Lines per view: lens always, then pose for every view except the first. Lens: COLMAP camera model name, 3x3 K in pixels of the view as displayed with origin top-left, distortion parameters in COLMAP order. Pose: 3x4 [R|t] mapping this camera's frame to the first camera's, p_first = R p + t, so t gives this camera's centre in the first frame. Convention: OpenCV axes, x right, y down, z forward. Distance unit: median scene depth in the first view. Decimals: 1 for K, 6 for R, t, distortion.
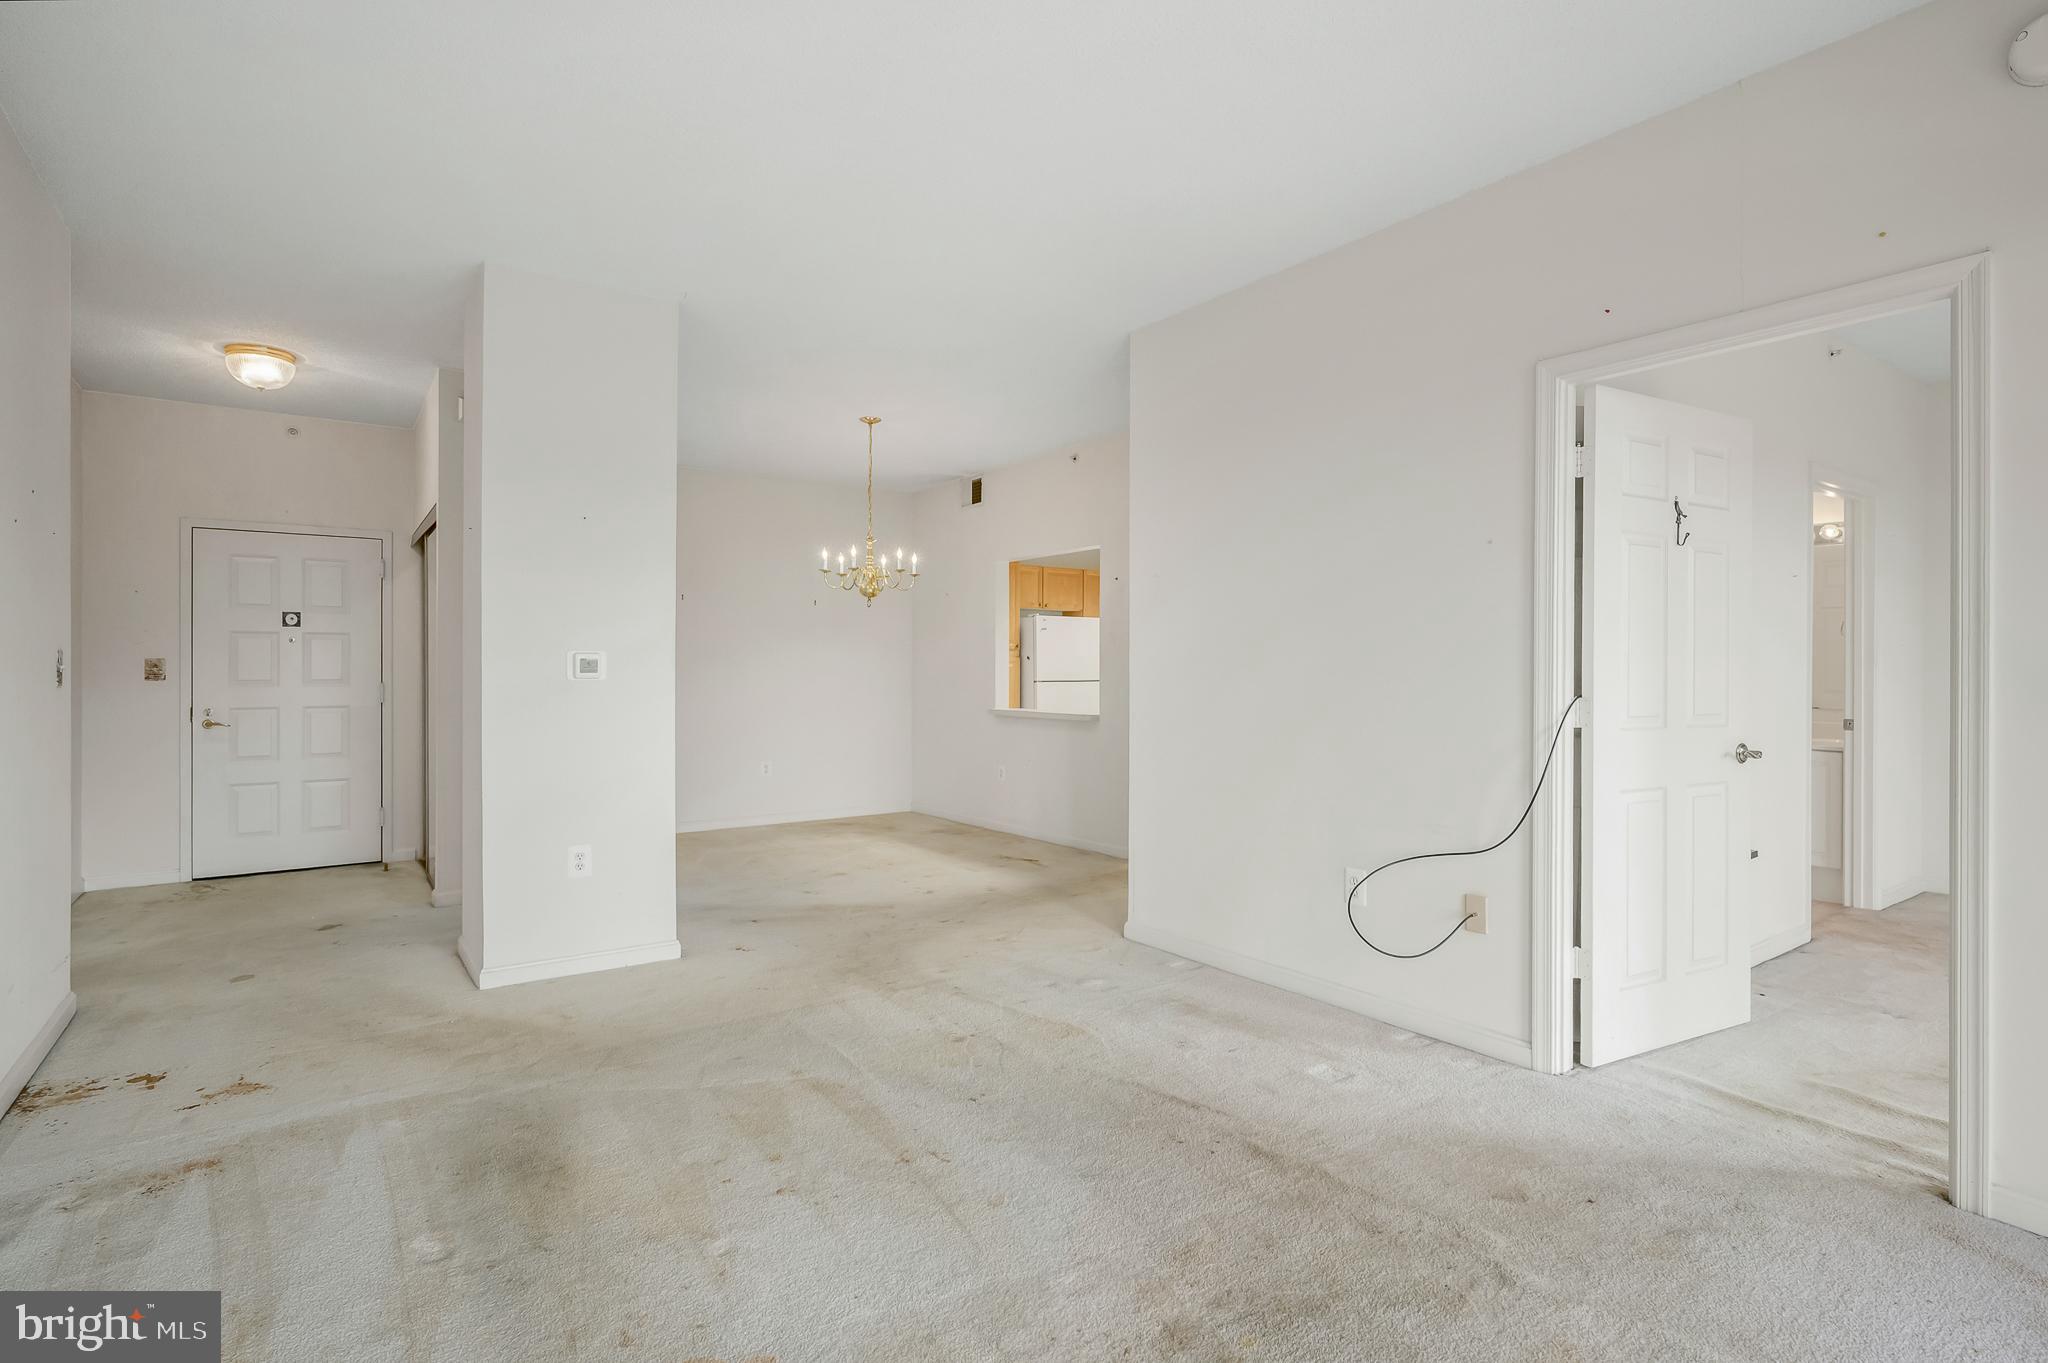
lens RADIAL K [[999.2, 0, 1027.2], [0, 999.2, 667.9], [0, 0, 1]] dist [-0.000563, -0.000057]
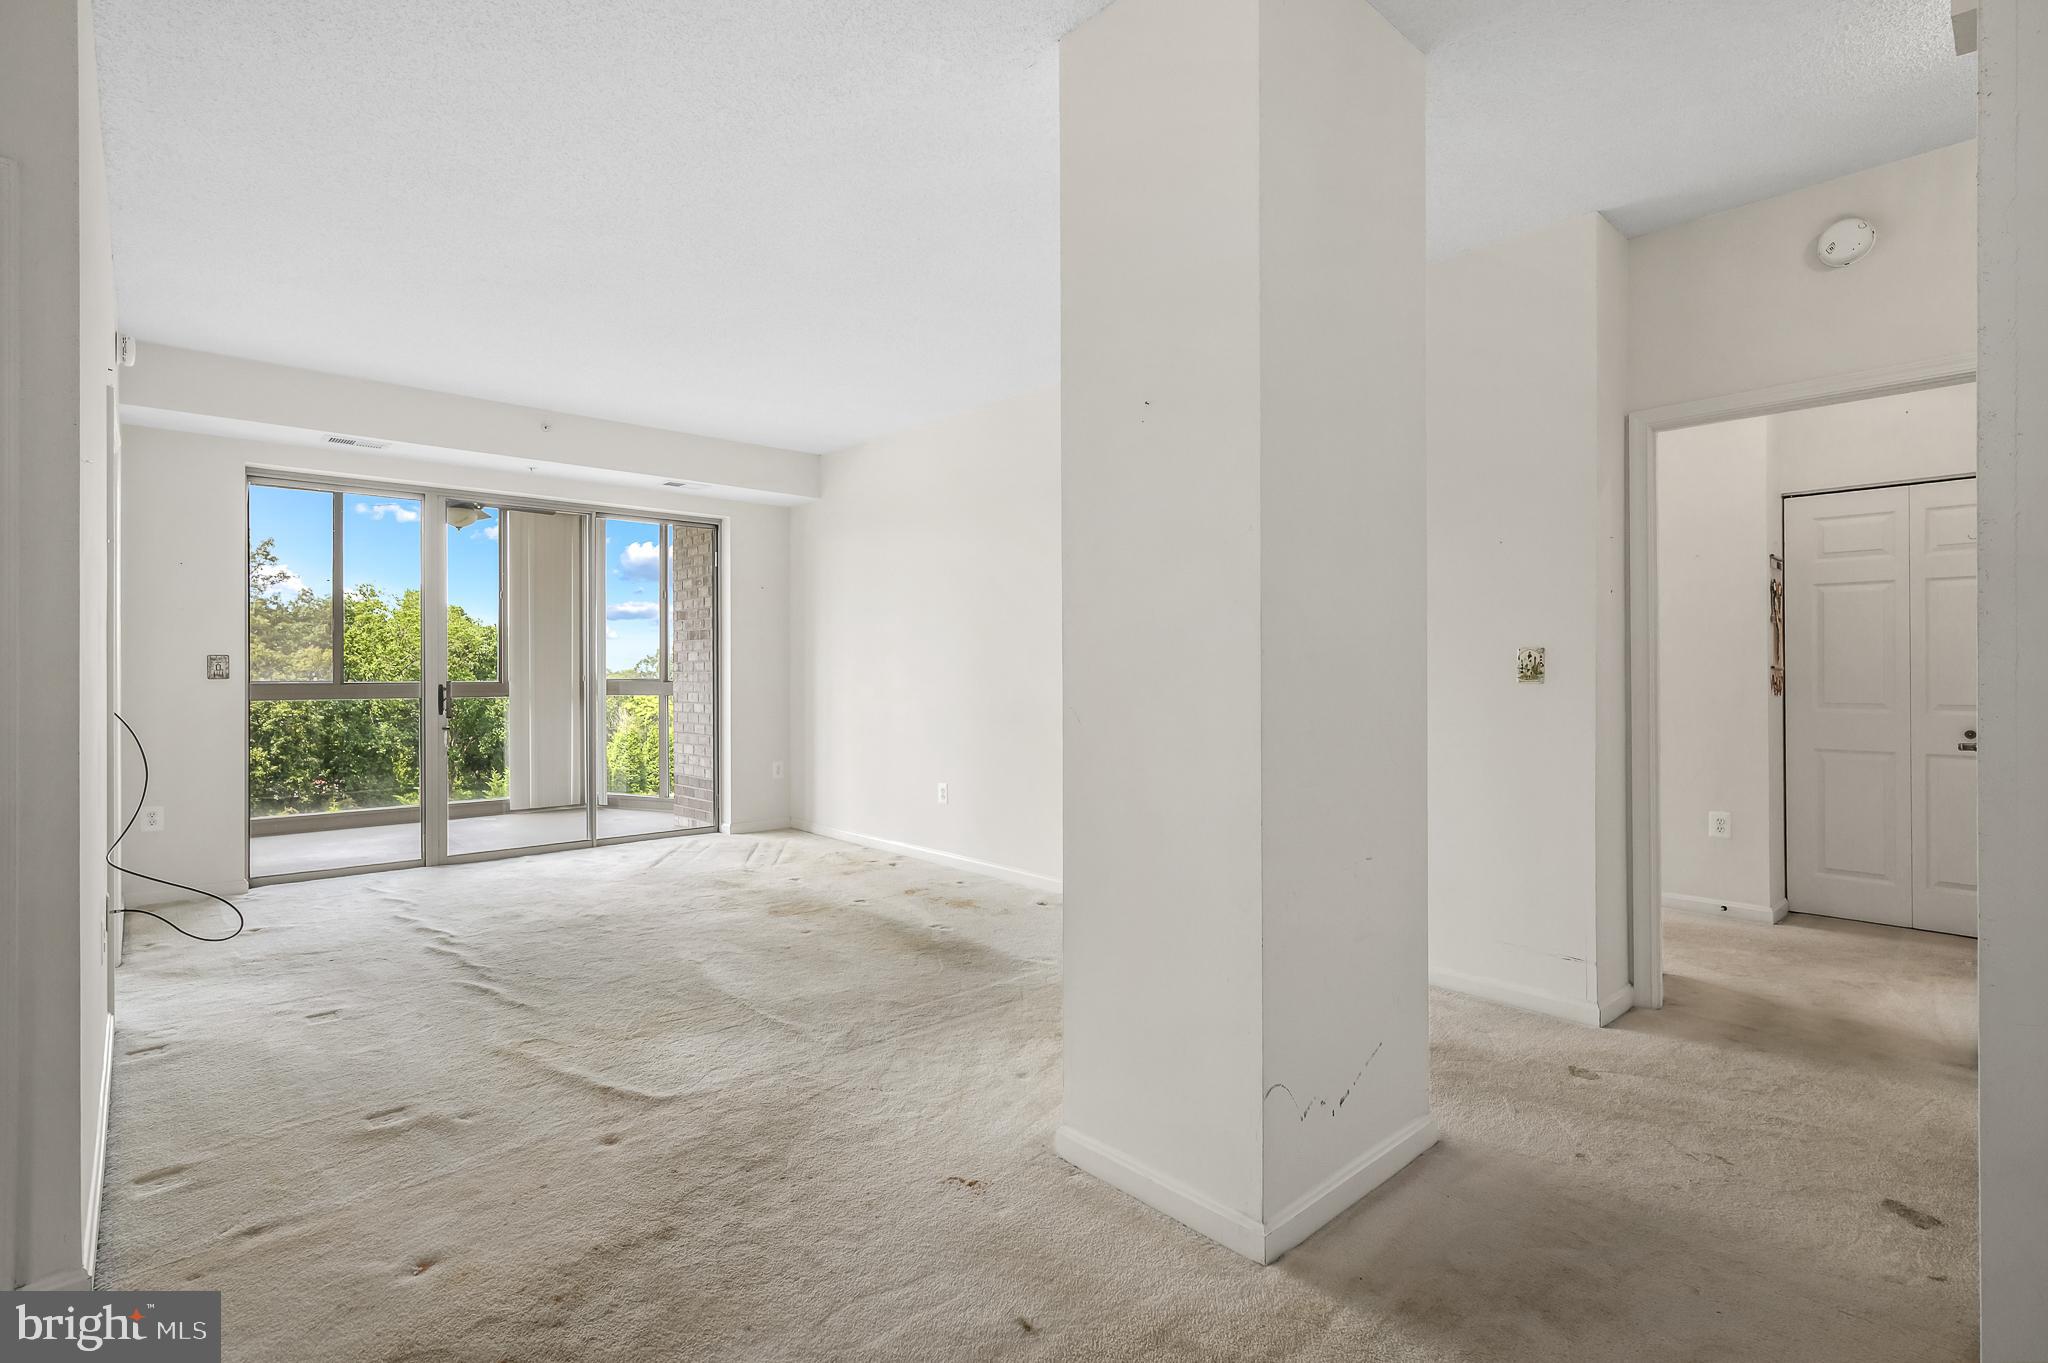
lens RADIAL K [[969.5, 0, 1026.4], [0, 969.5, 670.6], [0, 0, 1]] dist [0.003087, 0.000270]
pose [[-0.993176, 0.002865, -0.116591, -0.443301], [0.002920, 0.999996, -0.000300, 0.010995], [0.116590, -0.000638, -0.993180, 2.639660]]
